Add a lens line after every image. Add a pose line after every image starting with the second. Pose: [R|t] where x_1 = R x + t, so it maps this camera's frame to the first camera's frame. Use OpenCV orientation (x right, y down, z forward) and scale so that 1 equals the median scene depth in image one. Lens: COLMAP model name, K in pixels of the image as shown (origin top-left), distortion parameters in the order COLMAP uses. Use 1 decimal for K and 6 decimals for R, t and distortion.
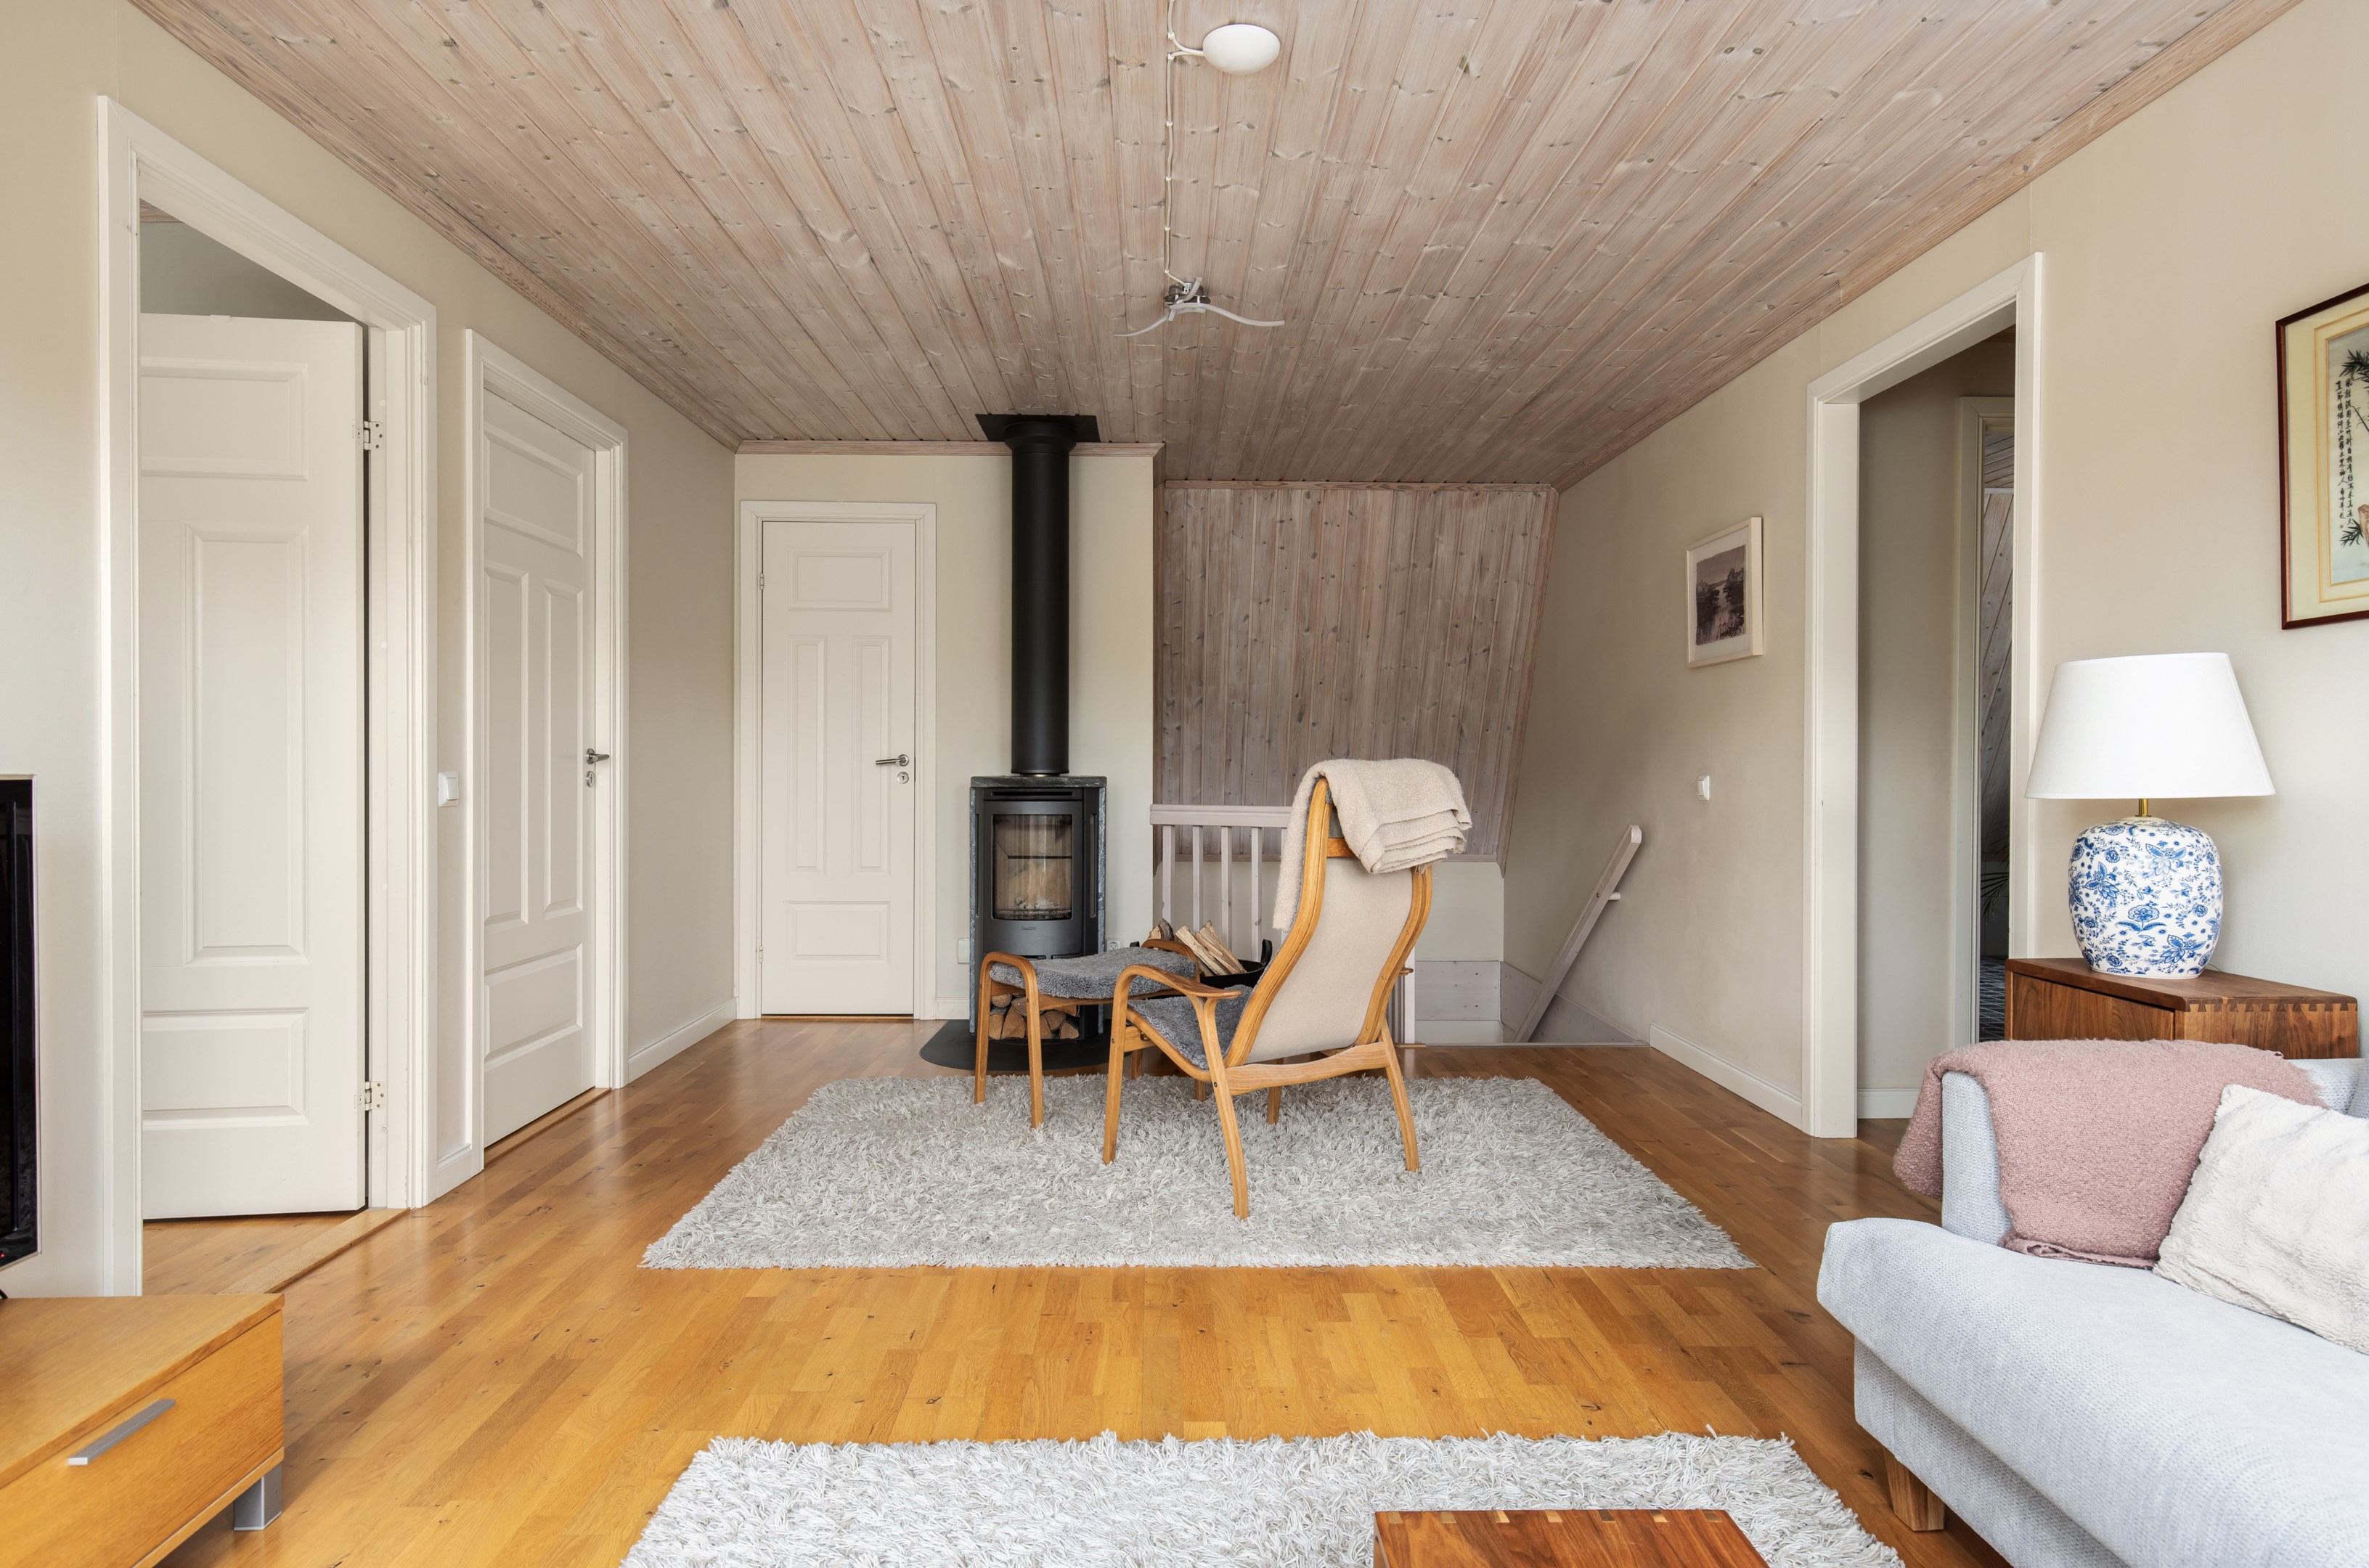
lens RADIAL K [[1368.9, 0, 1184.0], [0, 1368.9, 781.4], [0, 0, 1]] dist [0.003568, -0.000846]
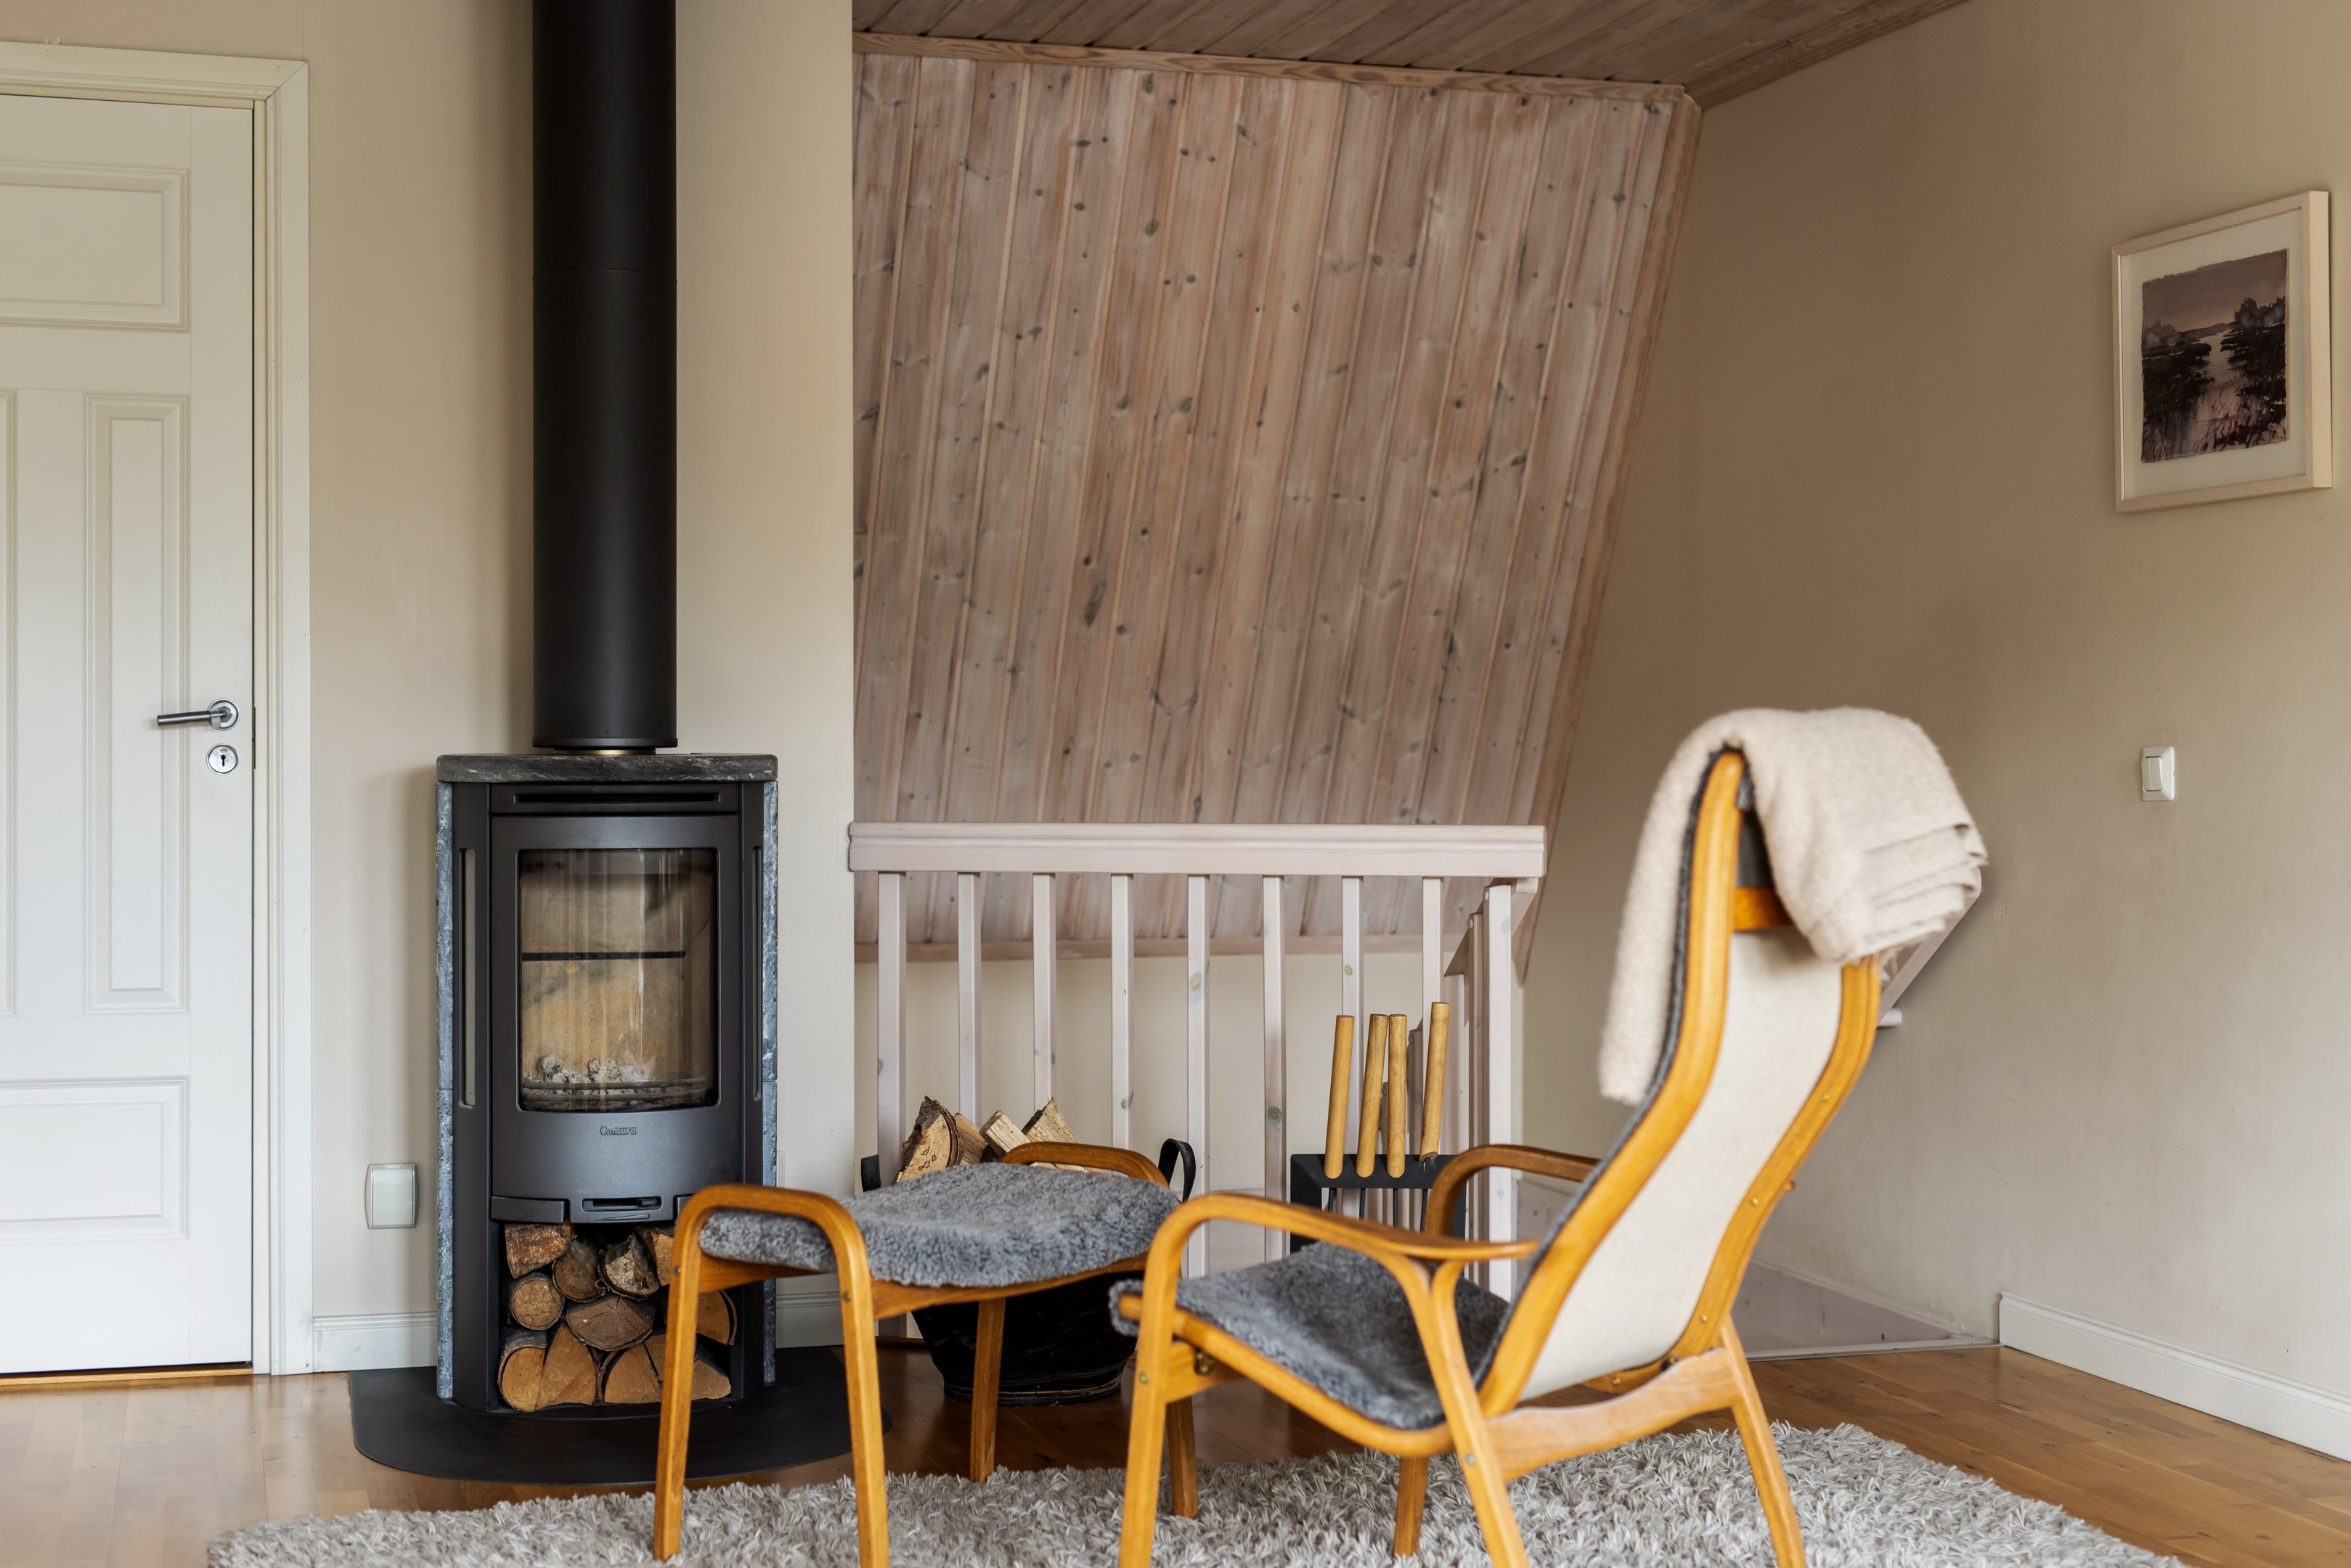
lens RADIAL K [[3386.7, 0, 1173.5], [0, 3386.7, 777.4], [0, 0, 1]] dist [0.025579, 0.000000]
pose [[0.963510, -0.004865, 0.267627, -0.181569], [0.004350, 0.999987, 0.002519, 0.001139], [-0.267636, -0.001263, 0.963519, -0.004992]]
